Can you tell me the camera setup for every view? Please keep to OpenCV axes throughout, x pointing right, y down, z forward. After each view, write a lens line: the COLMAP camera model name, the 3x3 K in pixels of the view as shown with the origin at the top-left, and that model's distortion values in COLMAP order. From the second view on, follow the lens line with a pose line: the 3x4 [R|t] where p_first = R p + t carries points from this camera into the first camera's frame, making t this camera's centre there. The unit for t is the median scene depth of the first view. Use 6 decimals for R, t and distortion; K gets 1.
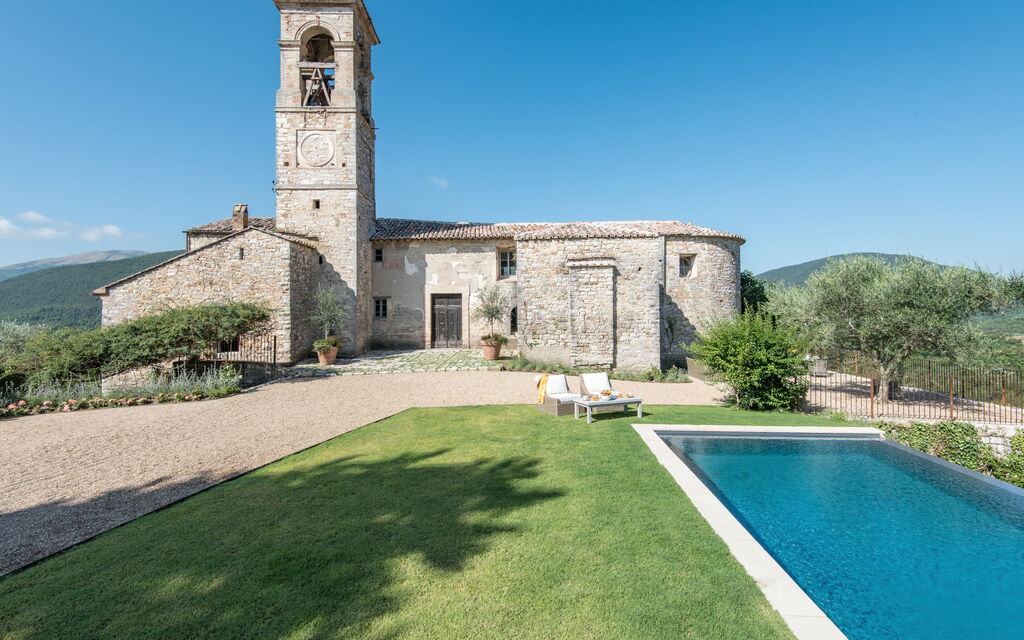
lens RADIAL K [[461.6, 0, 520.9], [0, 461.6, 301.7], [0, 0, 1]] dist [0.004880, -0.001537]
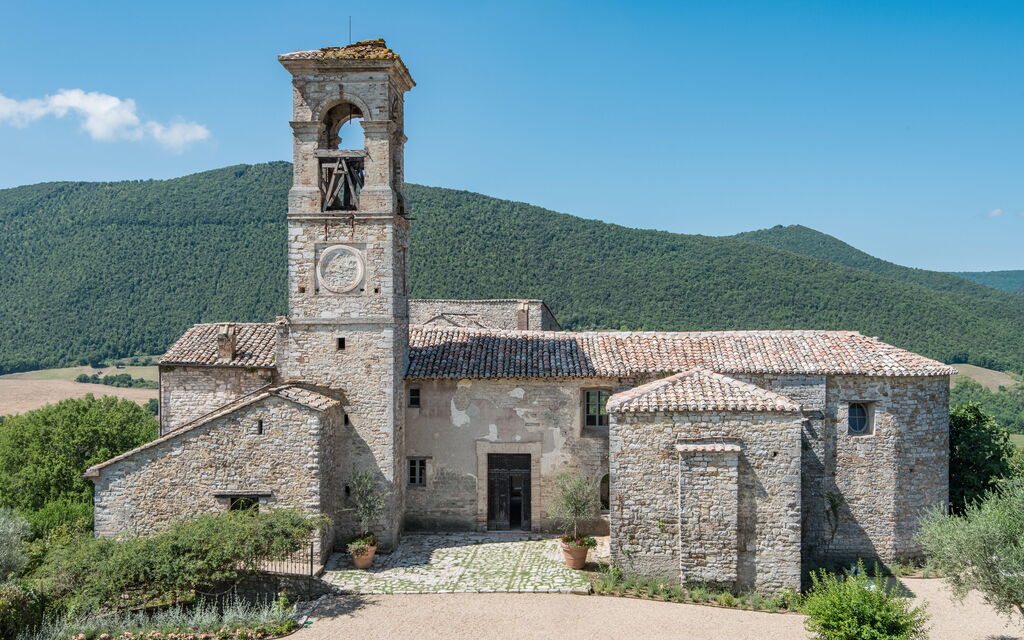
lens RADIAL K [[922.3, 0, 531.8], [0, 922.3, 335.9], [0, 0, 1]] dist [-0.014401, 0.000708]
pose [[0.995896, 0.008811, -0.090080, -0.001461], [-0.007480, 0.999858, 0.015102, -0.251749], [0.090200, -0.014367, 0.995820, -0.457389]]
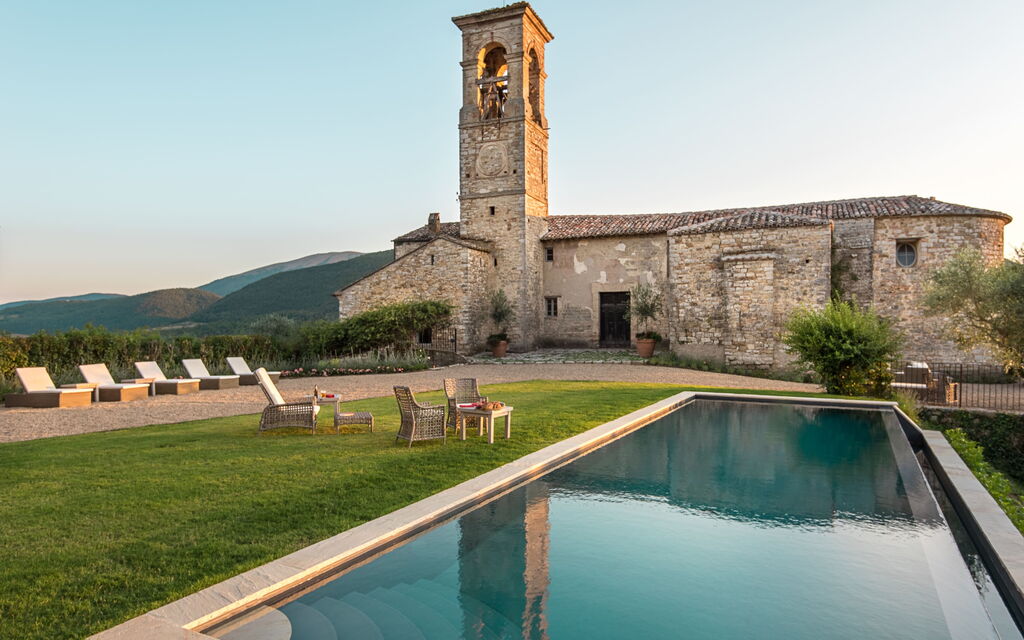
lens RADIAL K [[606.0, 0, 521.4], [0, 606.0, 325.0], [0, 0, 1]] dist [0.004585, -0.010950]
pose [[0.912160, 0.009415, -0.409727, 0.210184], [0.003565, 0.999516, 0.030904, 0.013919], [0.409819, -0.029650, 0.911685, -0.282617]]
